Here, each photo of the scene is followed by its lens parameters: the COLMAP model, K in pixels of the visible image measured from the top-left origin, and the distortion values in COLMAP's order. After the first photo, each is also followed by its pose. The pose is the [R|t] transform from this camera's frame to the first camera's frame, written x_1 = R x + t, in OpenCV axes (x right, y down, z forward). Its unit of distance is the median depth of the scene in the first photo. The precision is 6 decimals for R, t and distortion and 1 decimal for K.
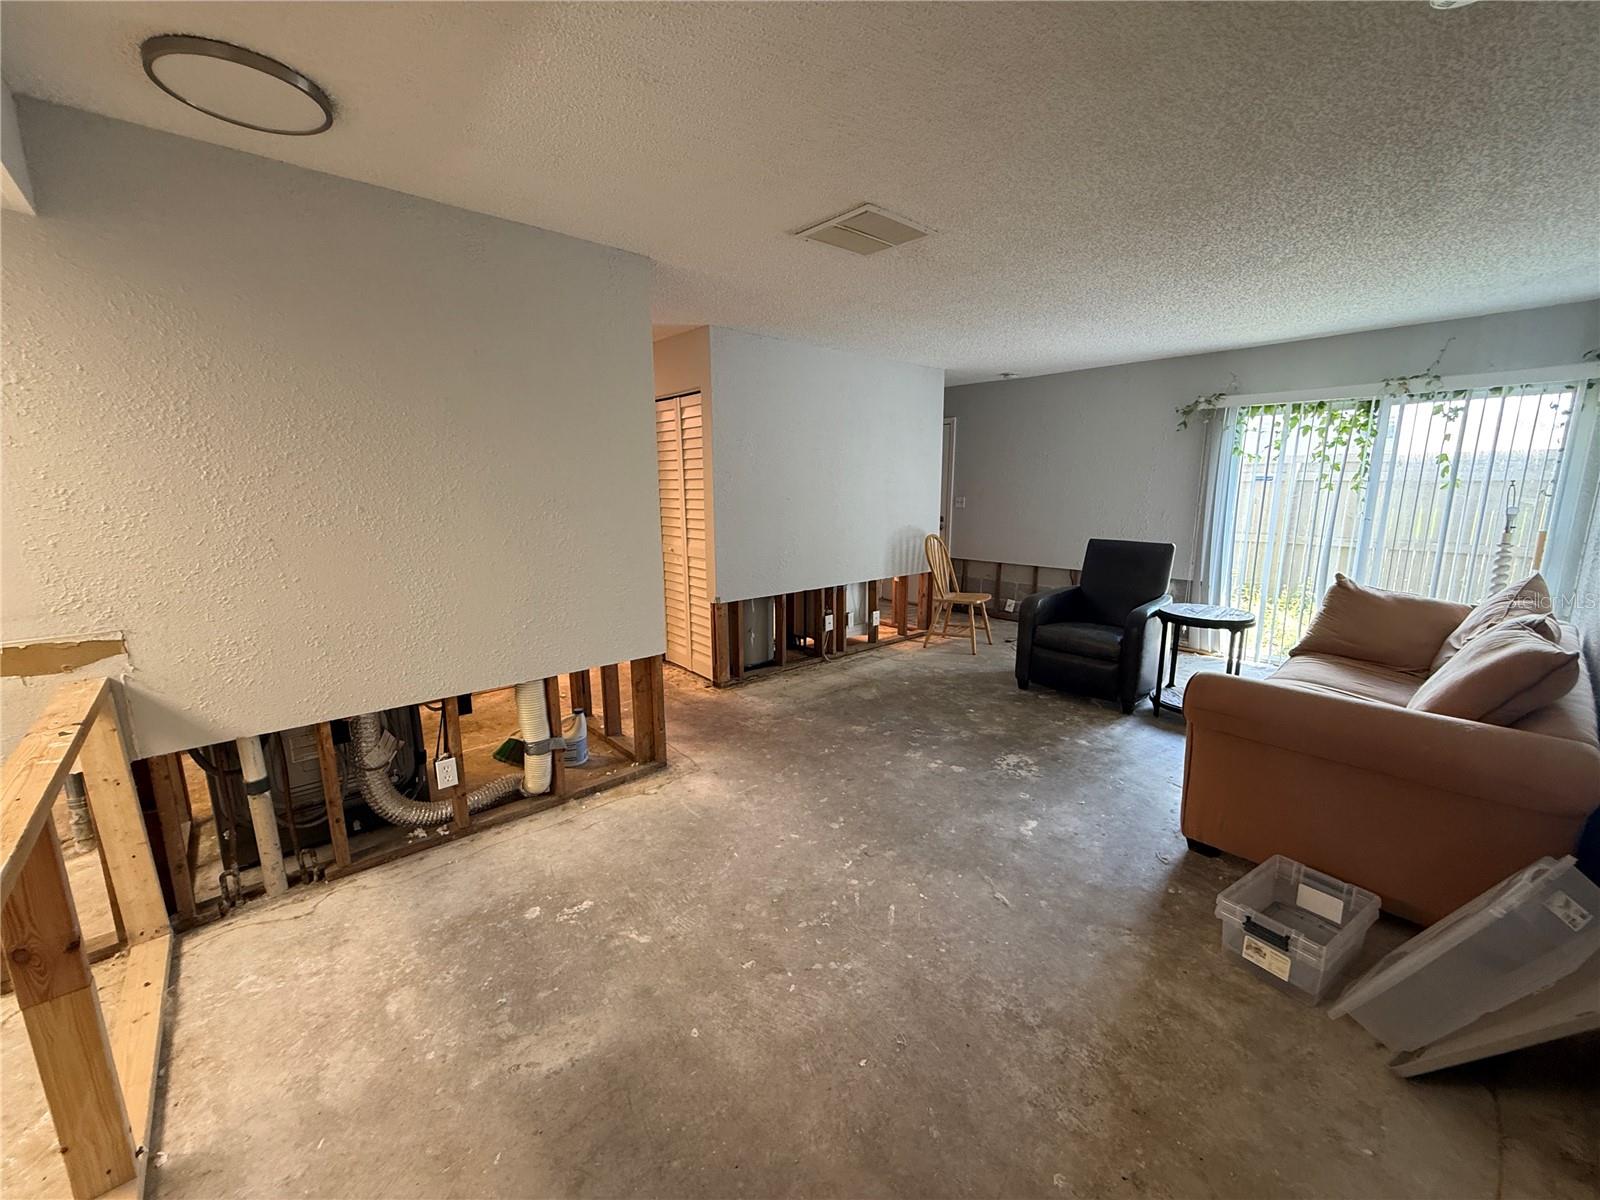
lens RADIAL K [[635.4, 0, 800.5], [0, 635.4, 602.2], [0, 0, 1]] dist [-0.002231, 0.000238]
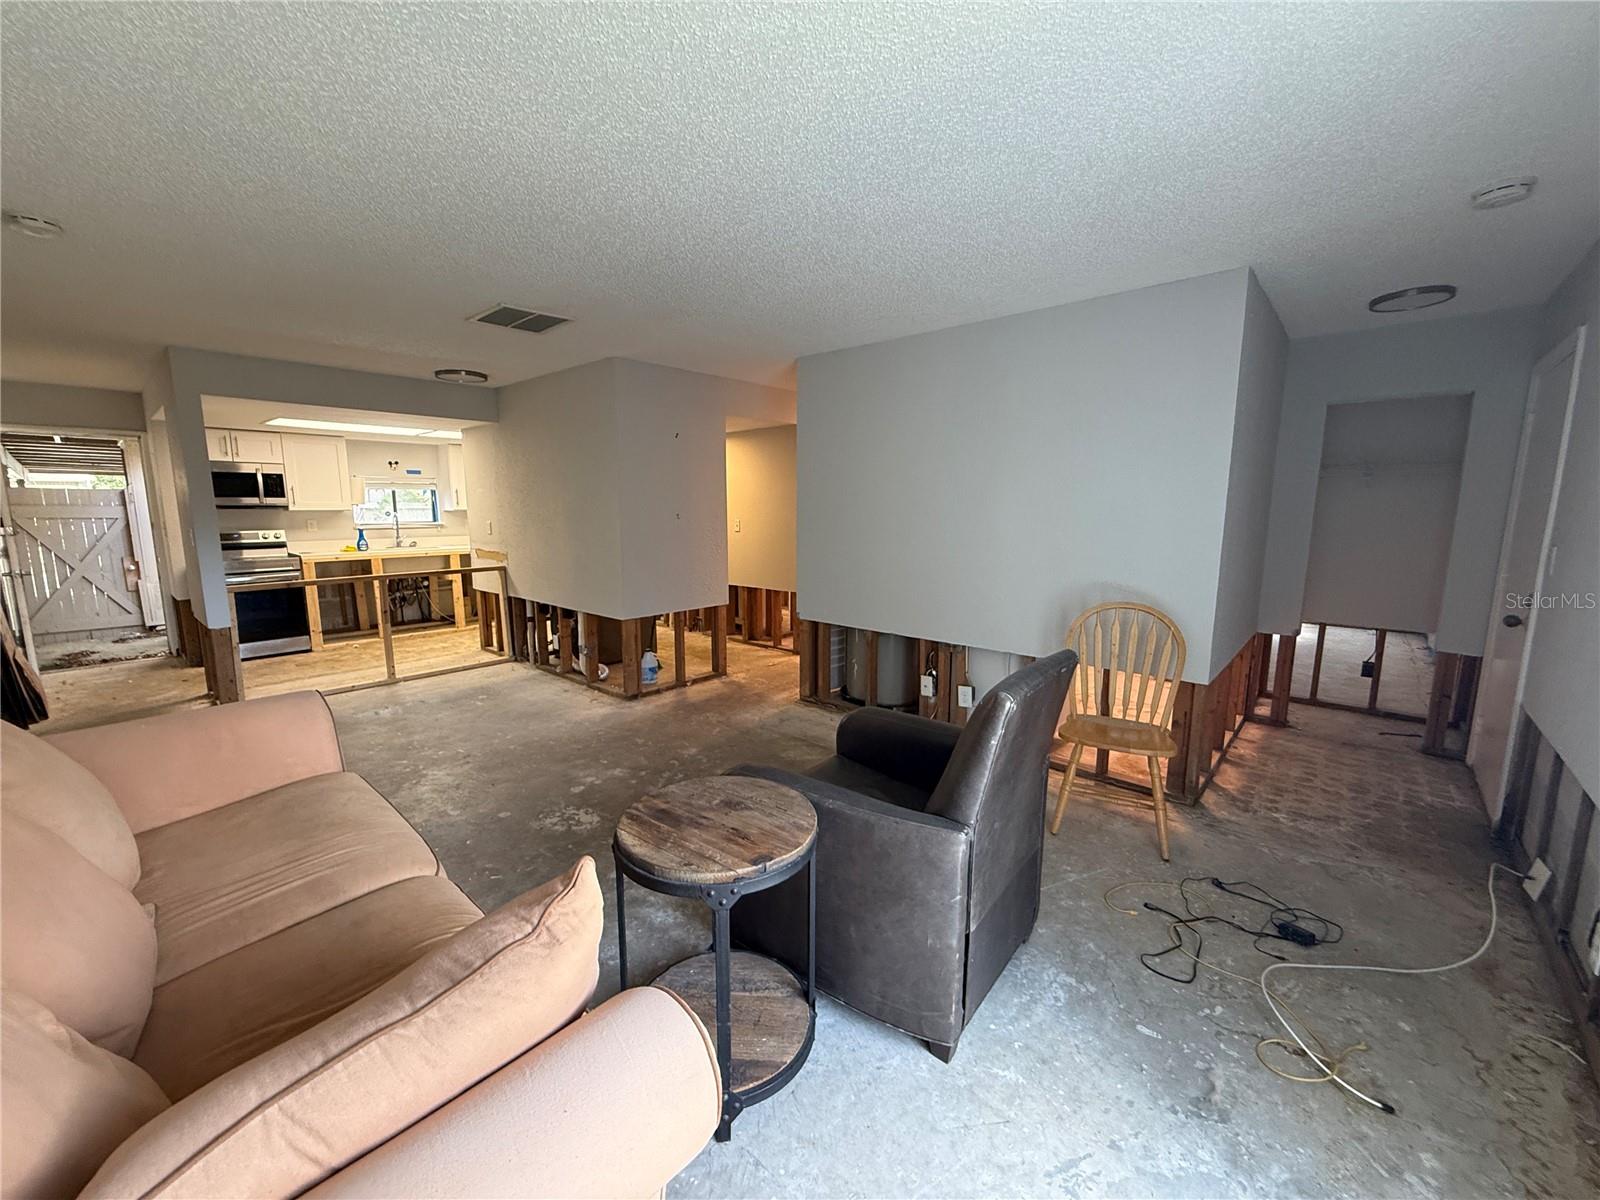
lens RADIAL K [[635.4, 0, 803.2], [0, 635.4, 602.0], [0, 0, 1]] dist [-0.002231, 0.000238]
pose [[0.115979, 0.154110, -0.981223, 1.005257], [-0.188377, 0.973373, 0.130611, -0.182672], [0.975225, 0.169692, 0.141922, 0.946479]]
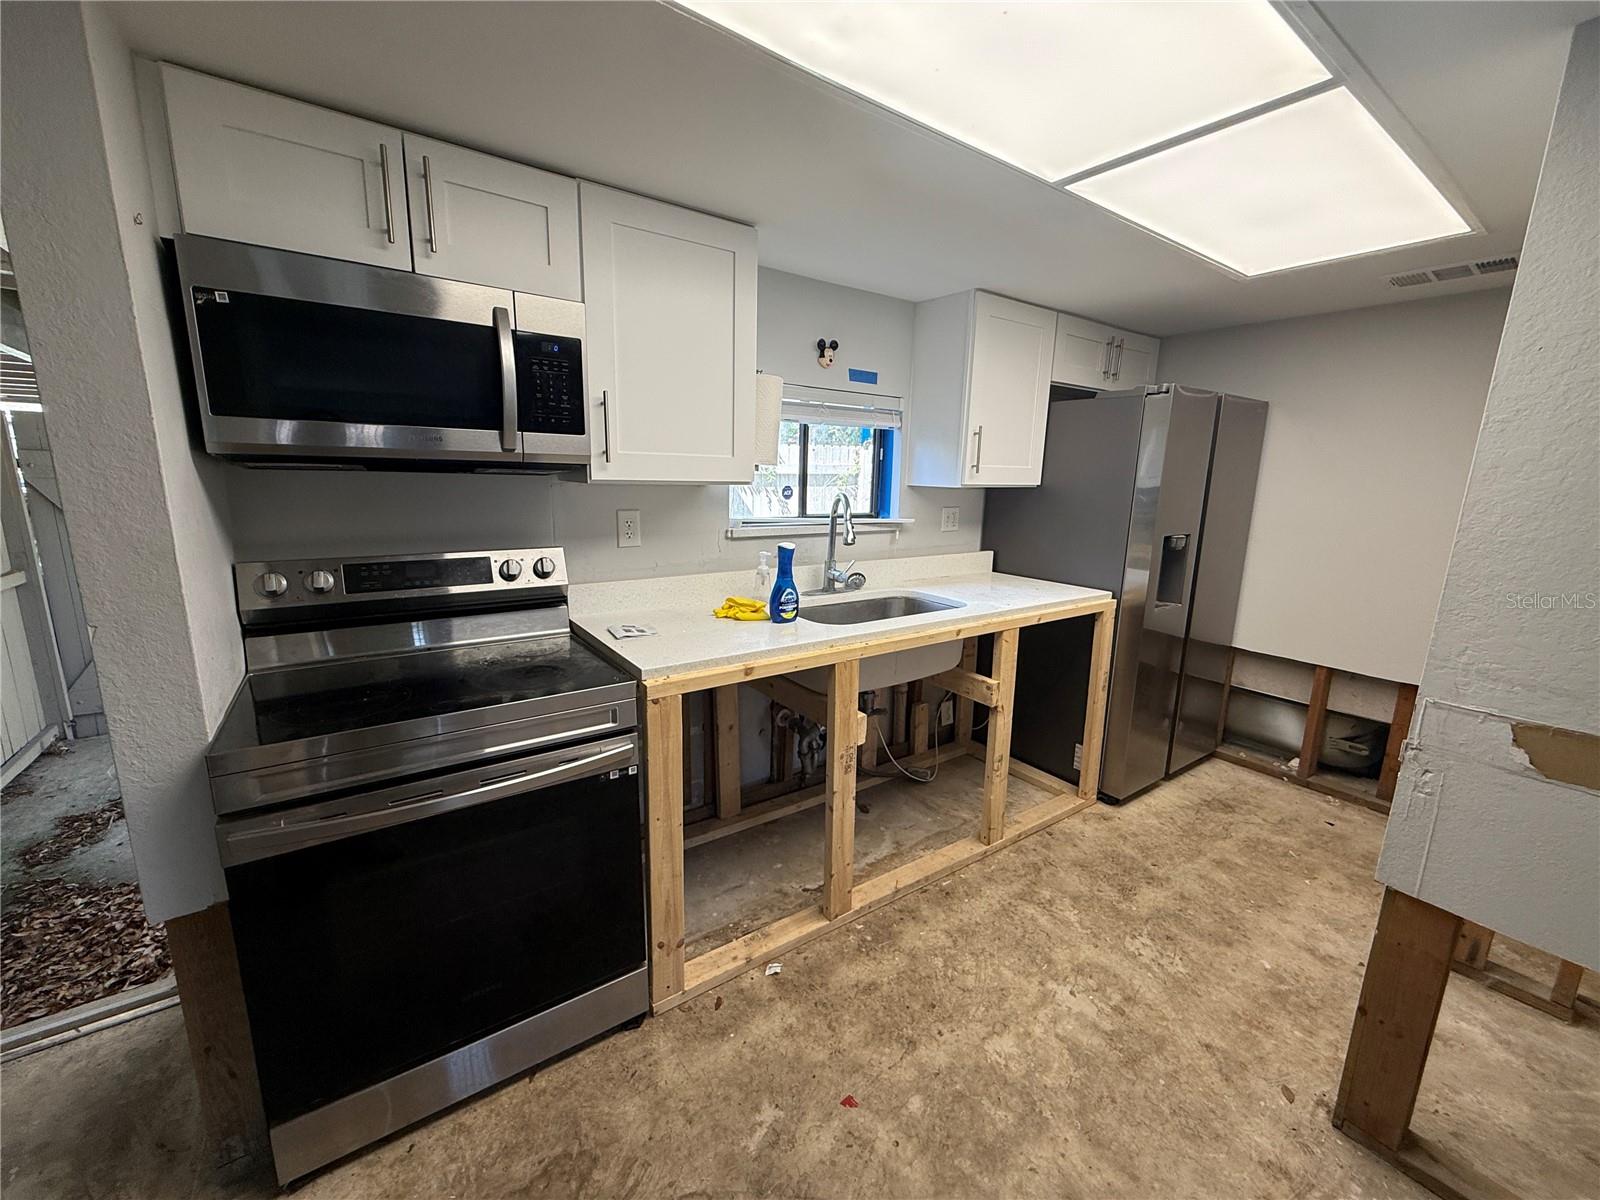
lens RADIAL K [[635.4, 0, 792.5], [0, 635.4, 598.7], [0, 0, 1]] dist [-0.002231, 0.000238]
pose [[-0.119984, 0.198236, -0.972783, -0.323818], [-0.209887, 0.952648, 0.220021, -0.004014], [0.970336, 0.230574, -0.072695, 0.057224]]
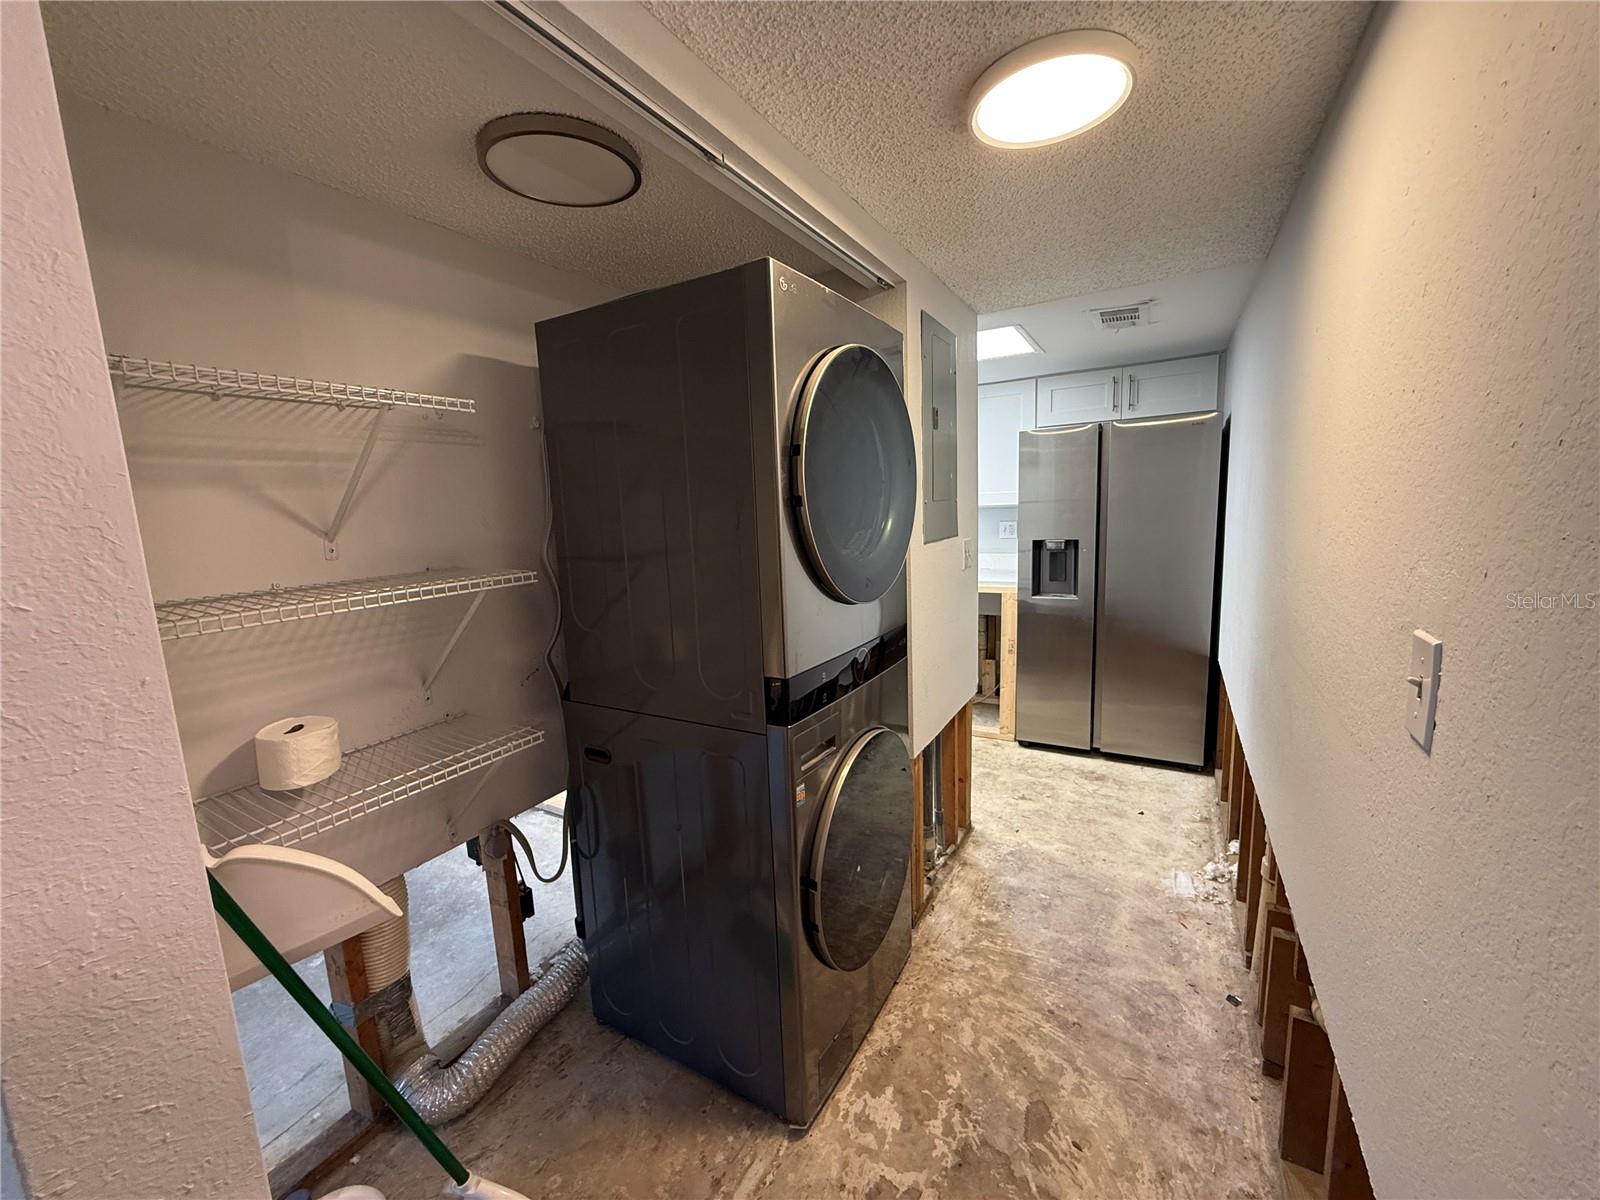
lens RADIAL K [[635.4, 0, 799.3], [0, 635.4, 601.6], [0, 0, 1]] dist [-0.002231, 0.000238]
pose [[-0.948850, 0.091697, -0.302118, -0.444160], [-0.013472, 0.944266, 0.328909, -0.208406], [0.315439, 0.316155, -0.894731, 1.089597]]
